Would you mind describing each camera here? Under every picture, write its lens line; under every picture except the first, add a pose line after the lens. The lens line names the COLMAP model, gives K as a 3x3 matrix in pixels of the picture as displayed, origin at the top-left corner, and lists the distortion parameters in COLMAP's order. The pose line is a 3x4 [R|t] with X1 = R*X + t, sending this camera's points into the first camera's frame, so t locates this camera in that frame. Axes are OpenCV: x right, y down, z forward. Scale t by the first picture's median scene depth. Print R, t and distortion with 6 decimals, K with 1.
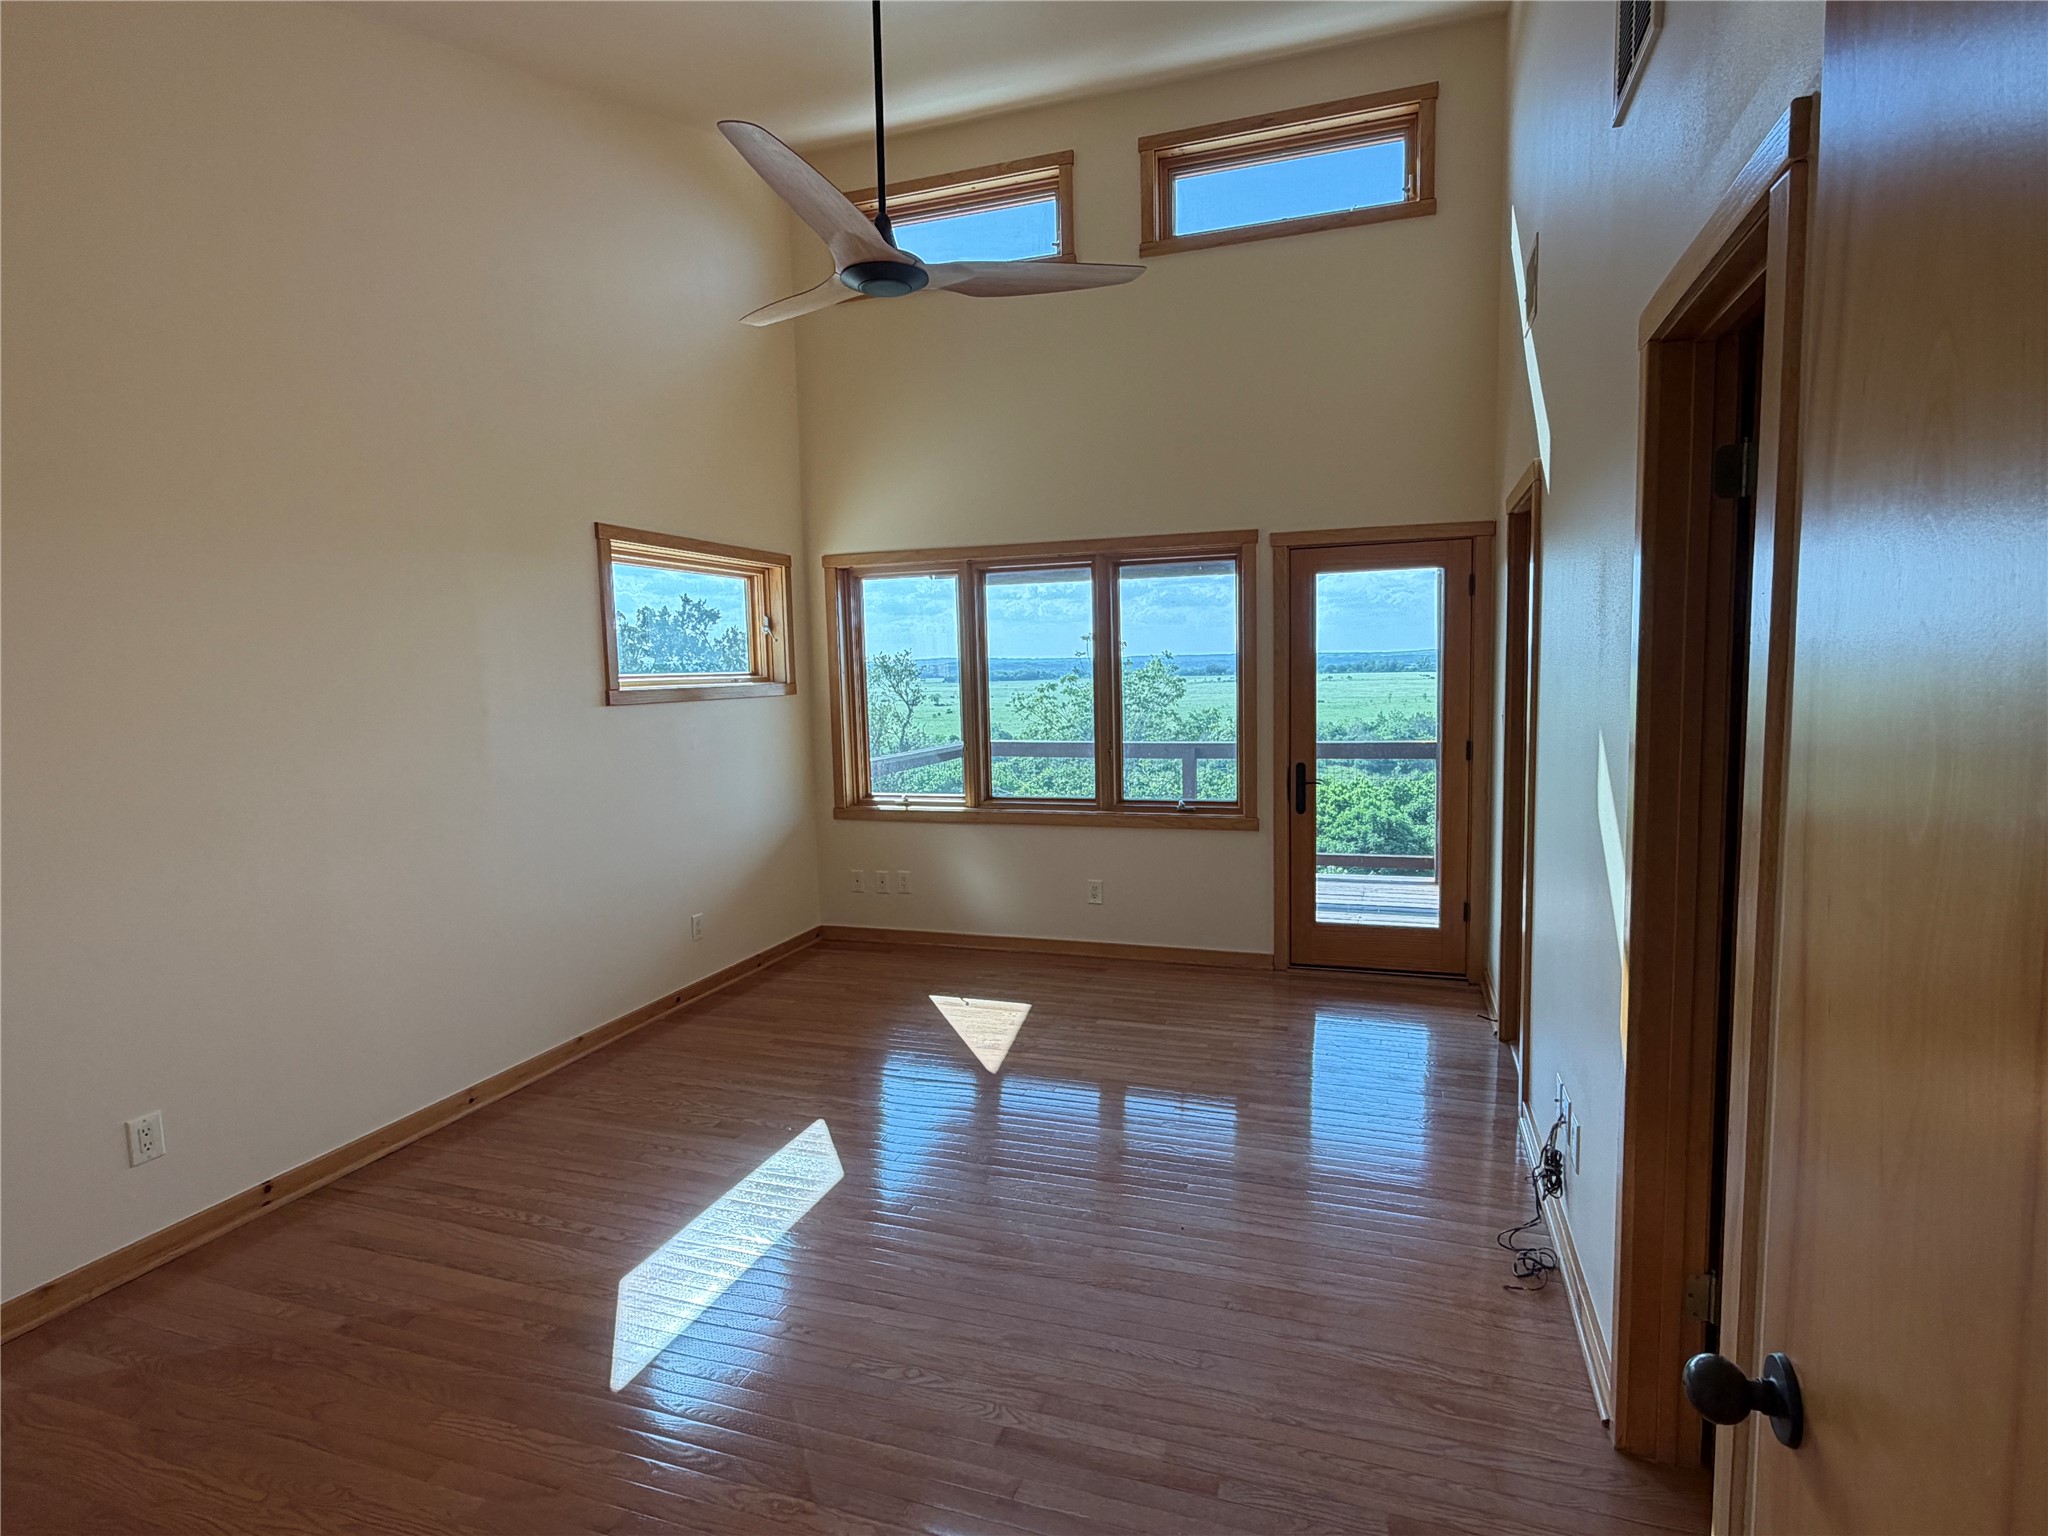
lens RADIAL K [[1055.1, 0, 1017.3], [0, 1055.1, 779.9], [0, 0, 1]] dist [-0.002680, -0.000257]
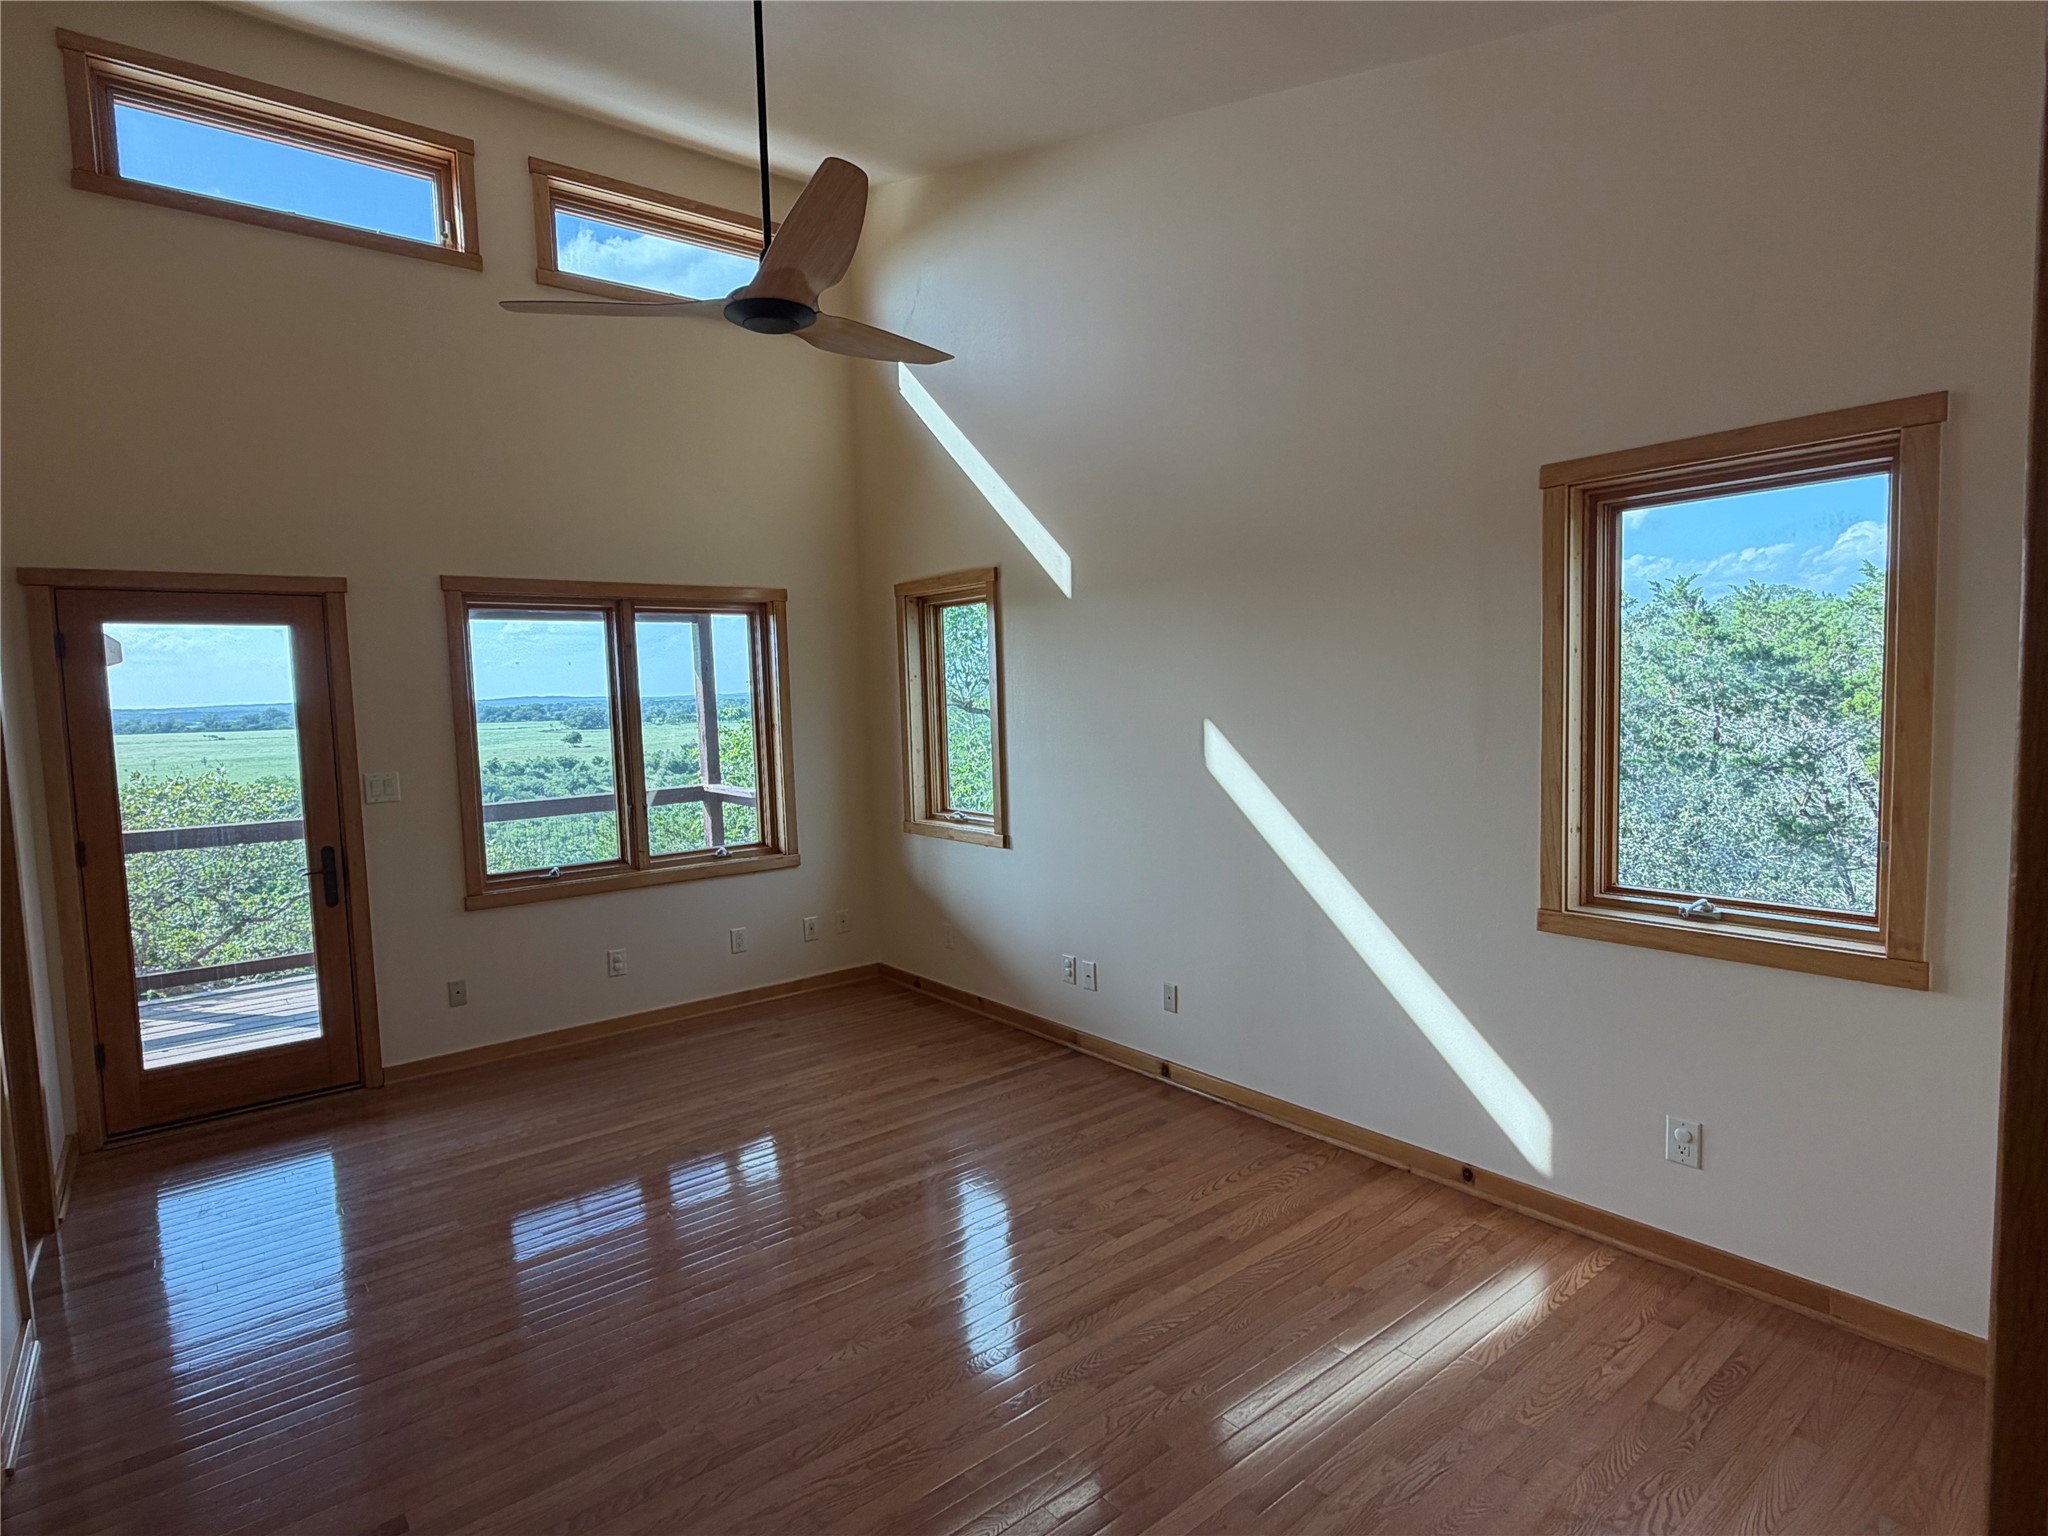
lens RADIAL K [[1055.1, 0, 1007.7], [0, 1055.1, 771.2], [0, 0, 1]] dist [-0.002680, -0.000257]
pose [[0.526527, -0.060672, 0.847991, -0.445910], [0.110822, 0.993838, 0.002296, -0.016218], [-0.842904, 0.092767, 0.530006, 0.173710]]
